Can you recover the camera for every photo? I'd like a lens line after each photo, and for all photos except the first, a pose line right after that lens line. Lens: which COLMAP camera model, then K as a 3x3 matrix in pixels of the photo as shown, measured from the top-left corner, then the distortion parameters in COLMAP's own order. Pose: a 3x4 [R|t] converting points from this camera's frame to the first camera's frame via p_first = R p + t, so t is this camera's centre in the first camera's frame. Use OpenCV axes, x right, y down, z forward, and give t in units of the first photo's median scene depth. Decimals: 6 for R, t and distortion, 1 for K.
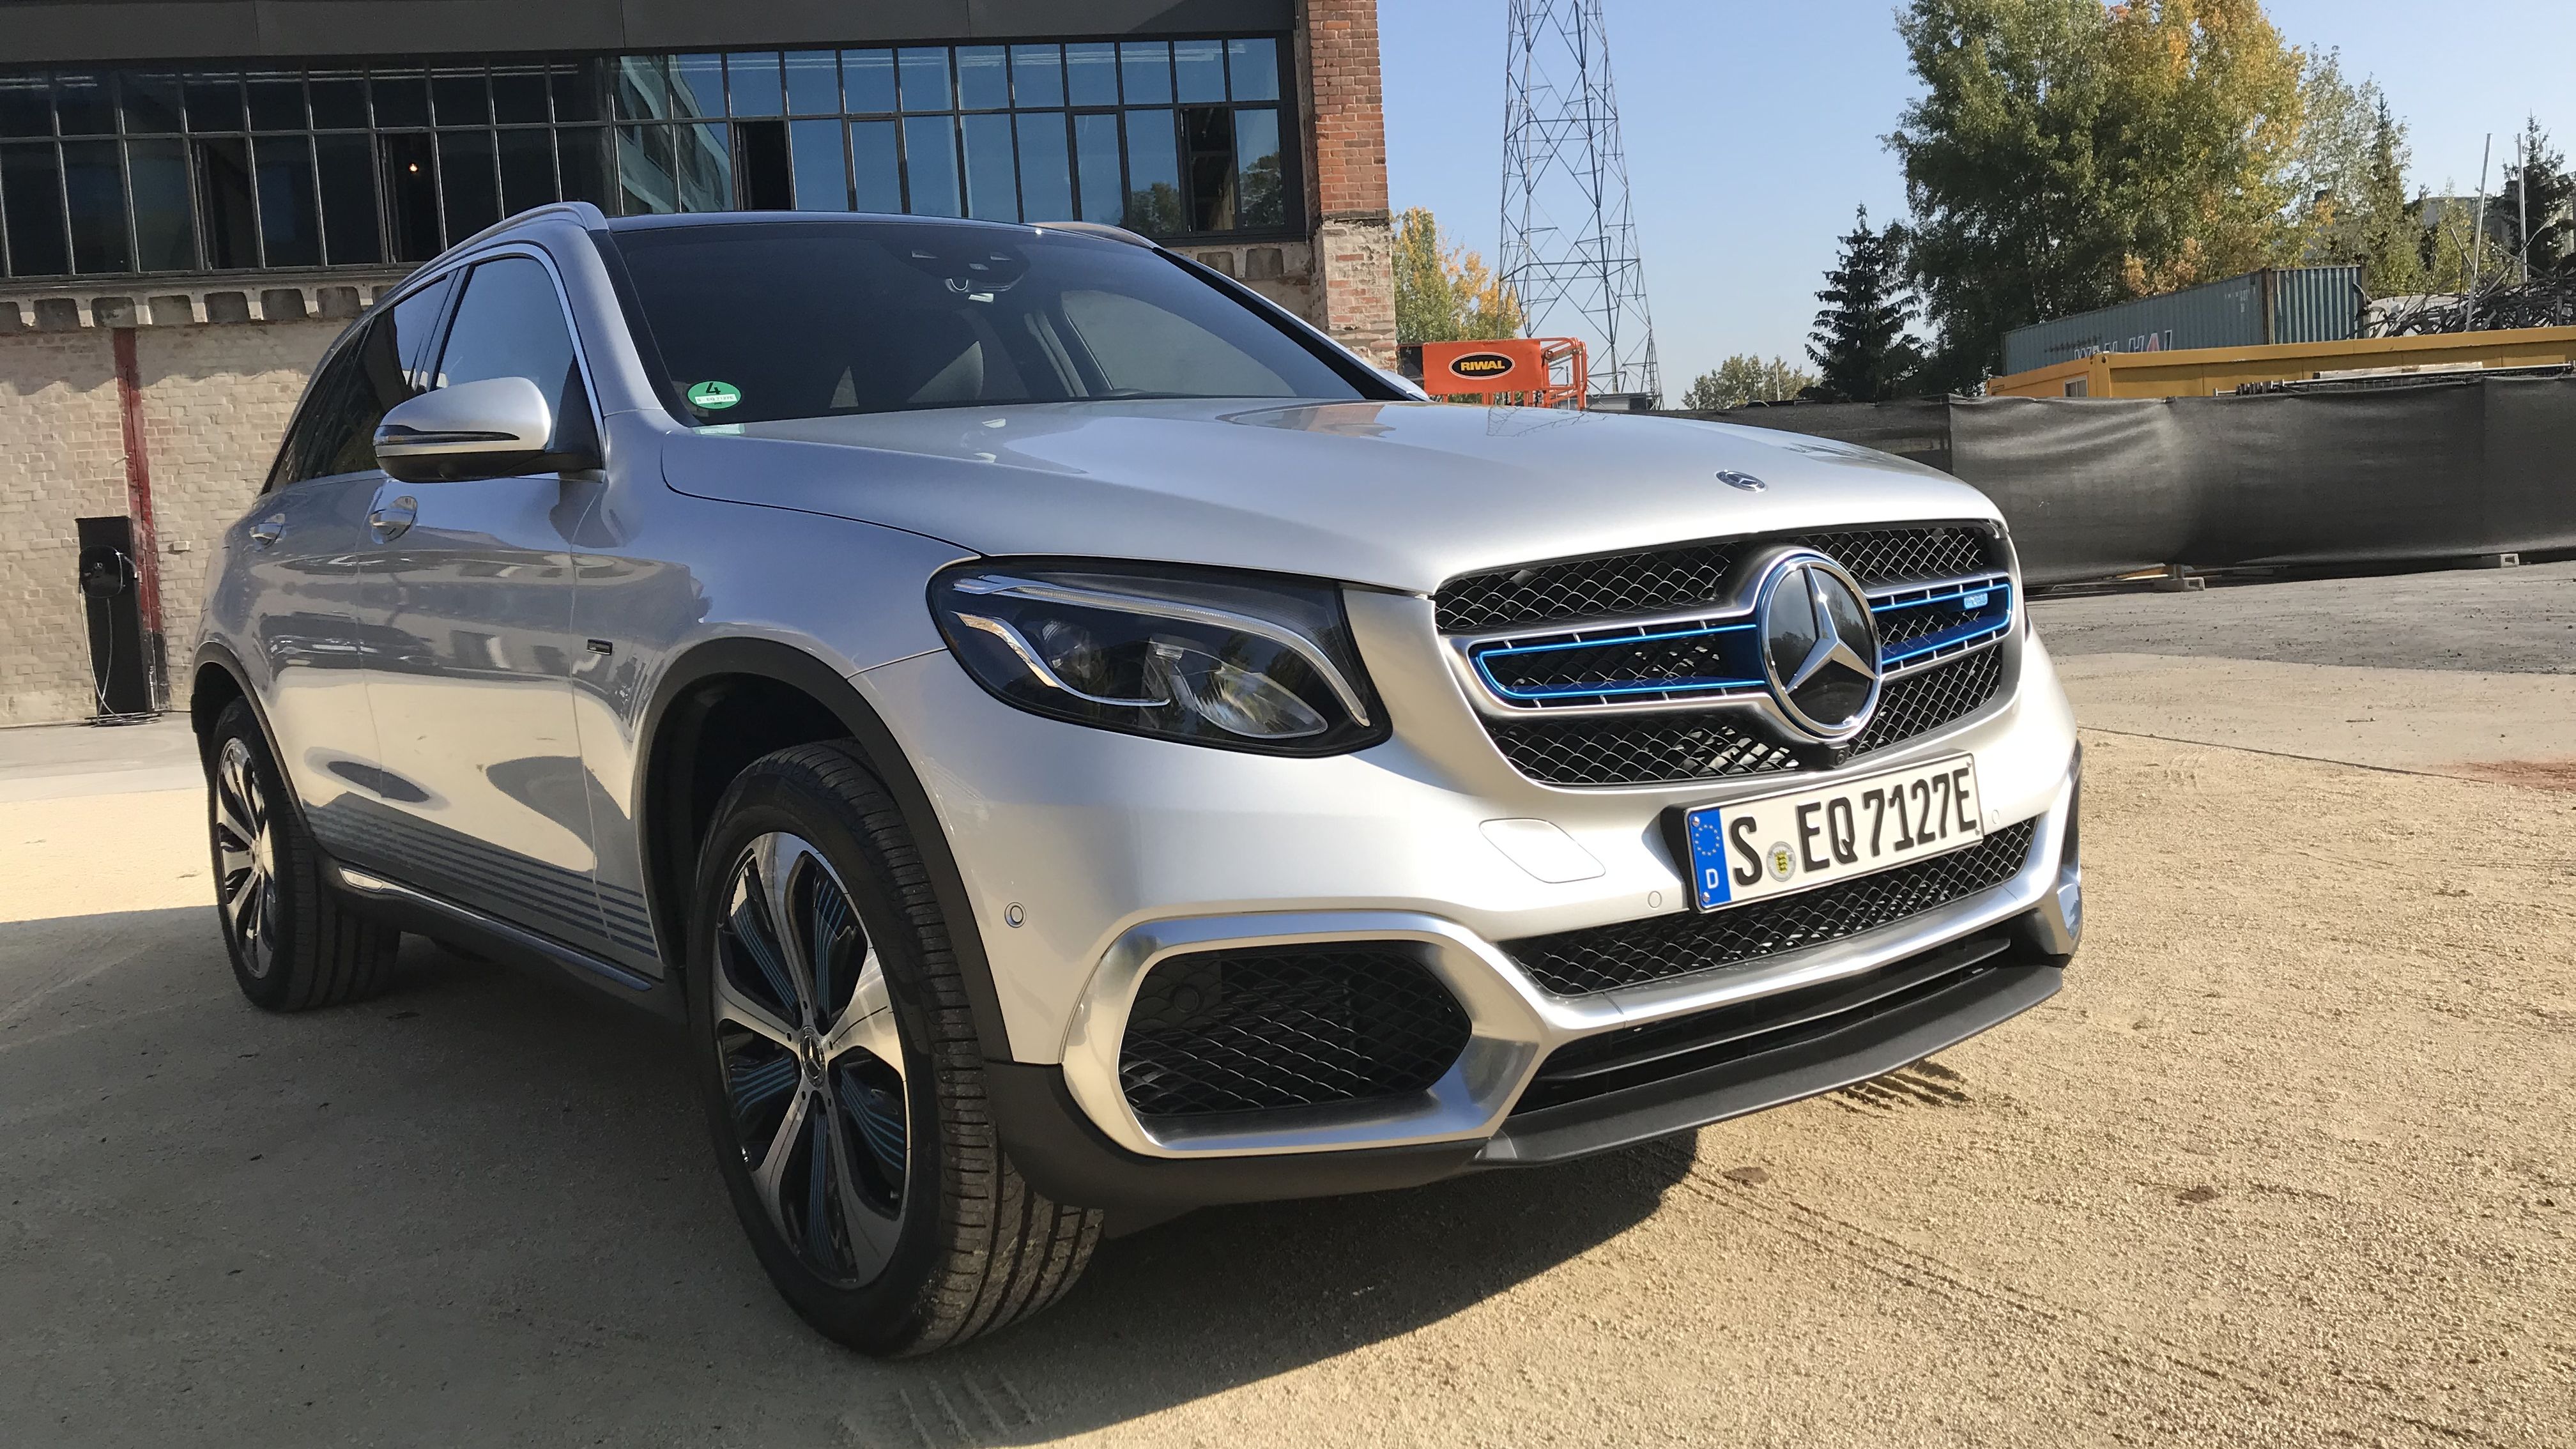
lens RADIAL K [[2149.8, 0, 1277.7], [0, 2149.8, 736.3], [0, 0, 1]] dist [0.027964, -0.026986]
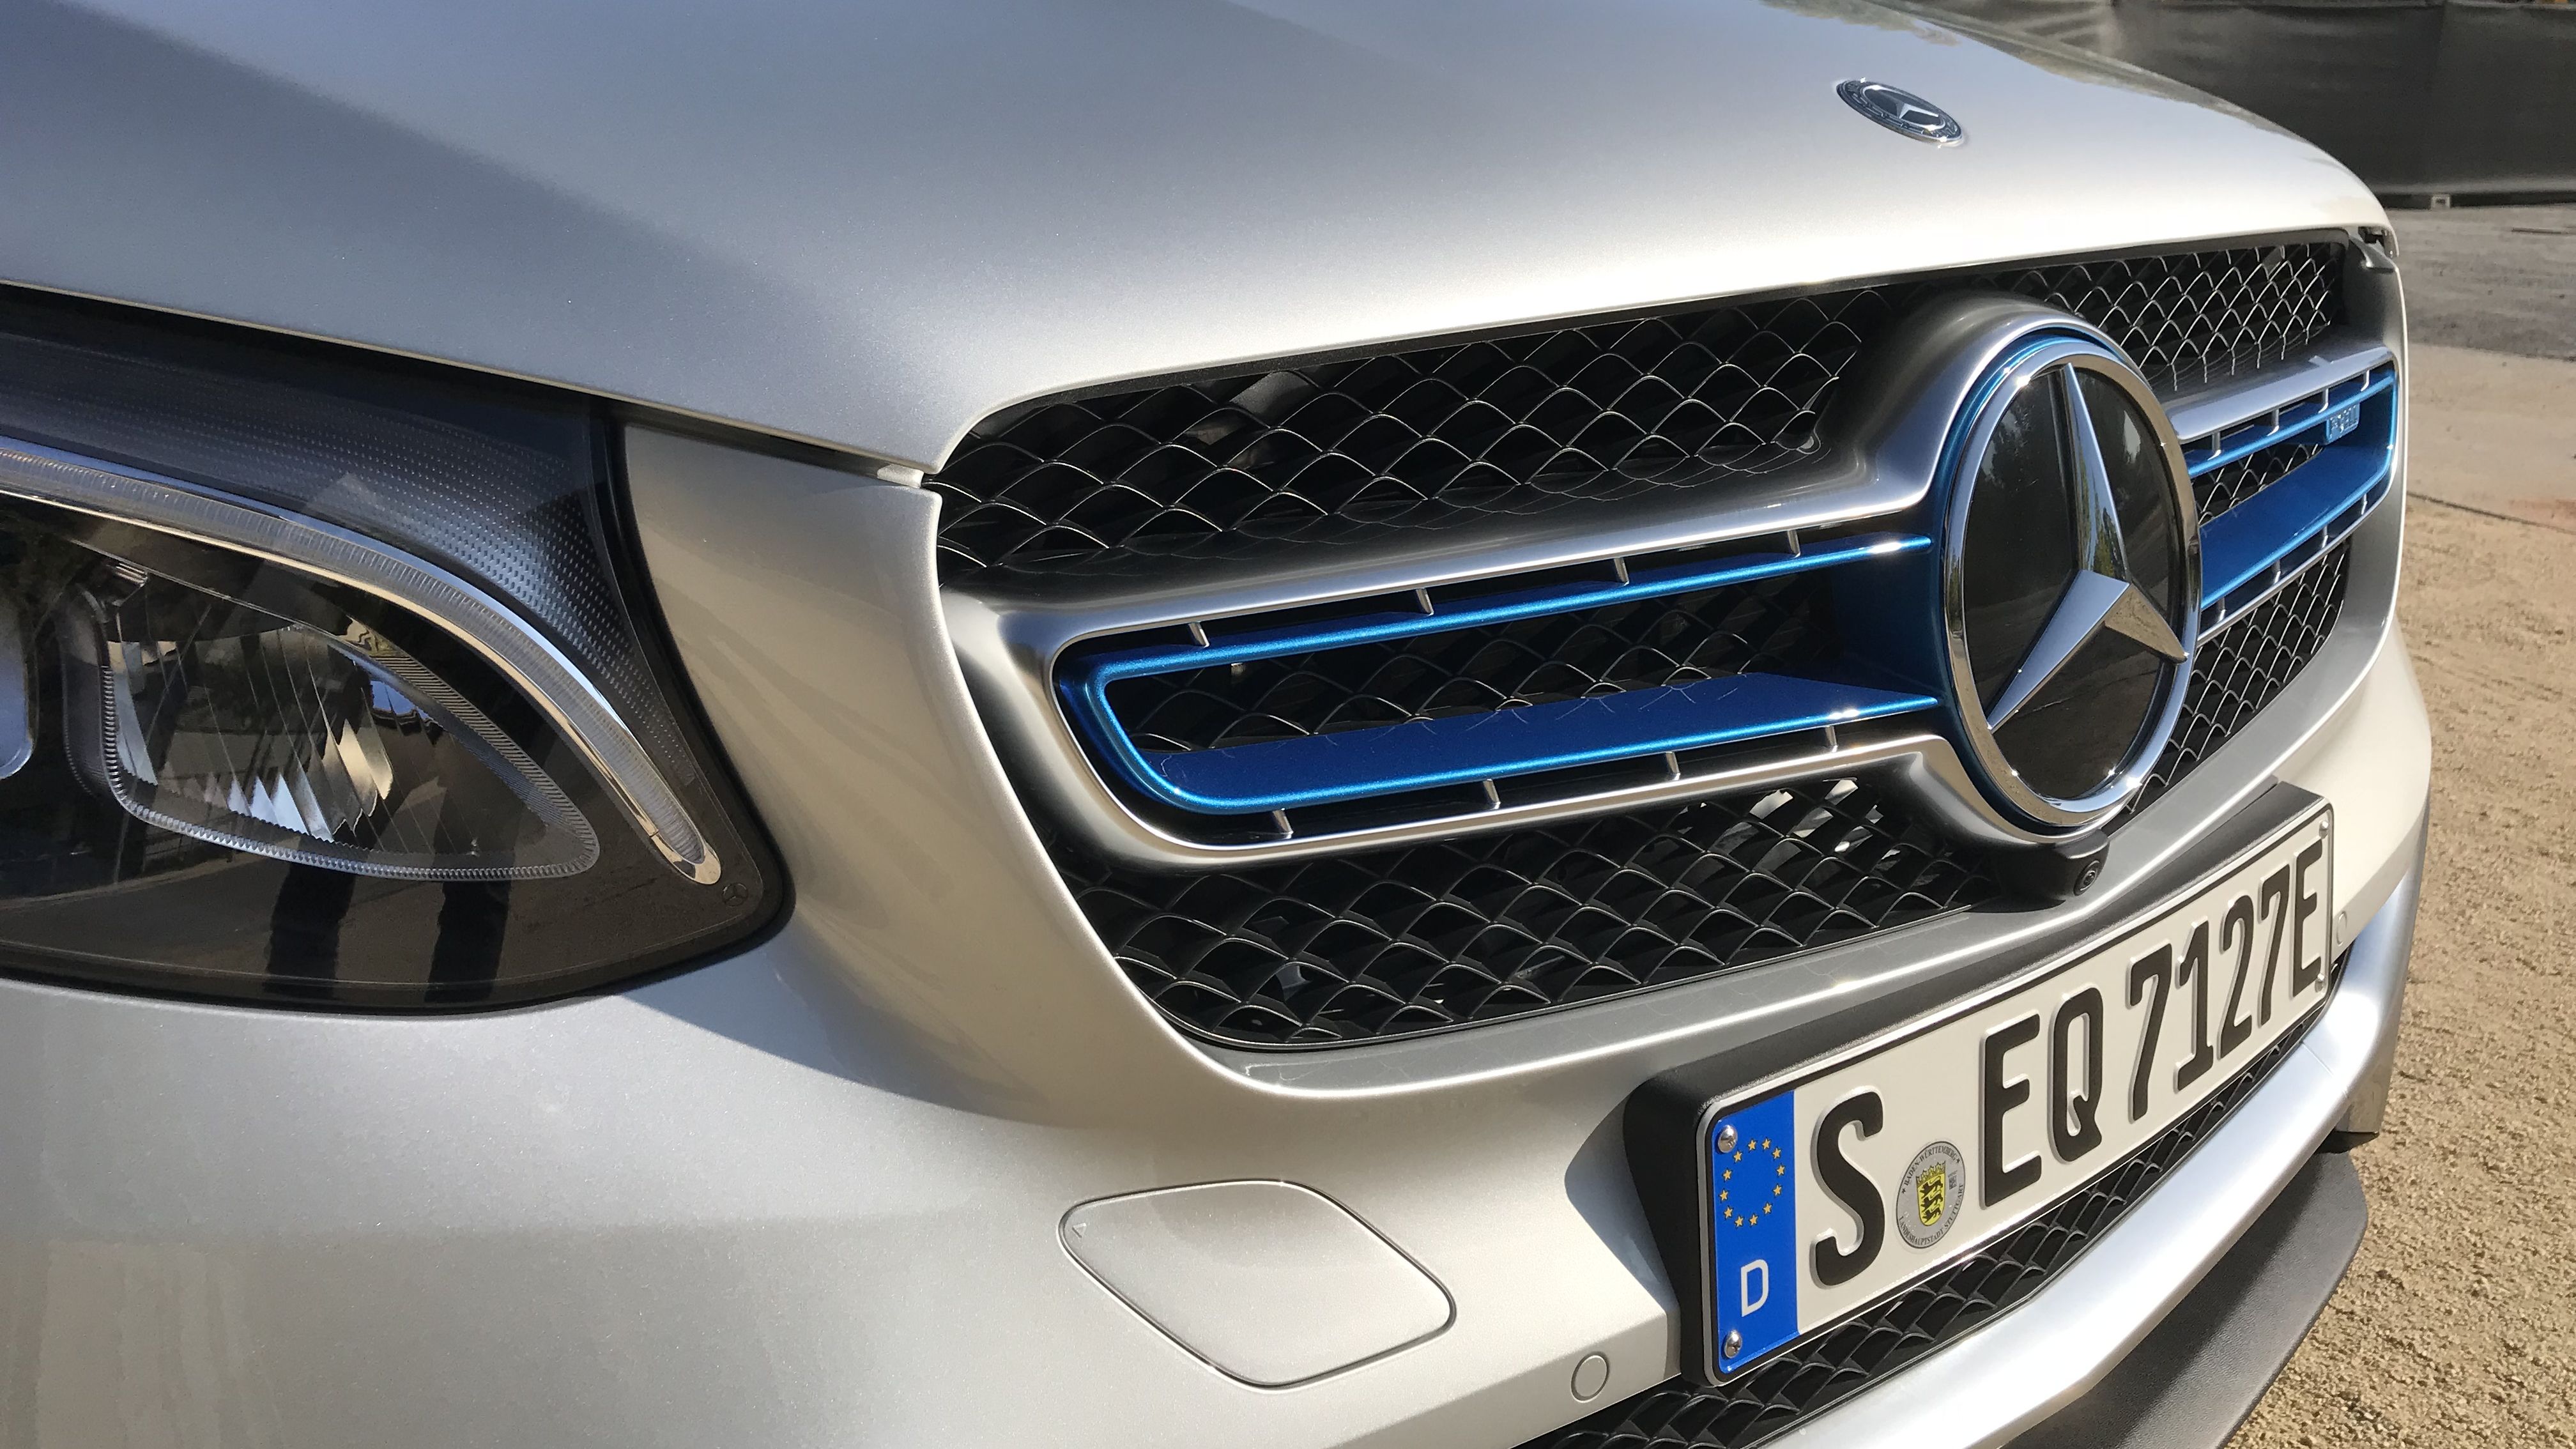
lens RADIAL K [[2149.8, 0, 1287.5], [0, 2149.8, 706.5], [0, 0, 1]] dist [0.027964, -0.026986]
pose [[0.996089, 0.053228, 0.070520, 0.090223], [-0.065508, 0.980514, 0.185205, -0.082365], [-0.059288, -0.189100, 0.980166, 0.637636]]
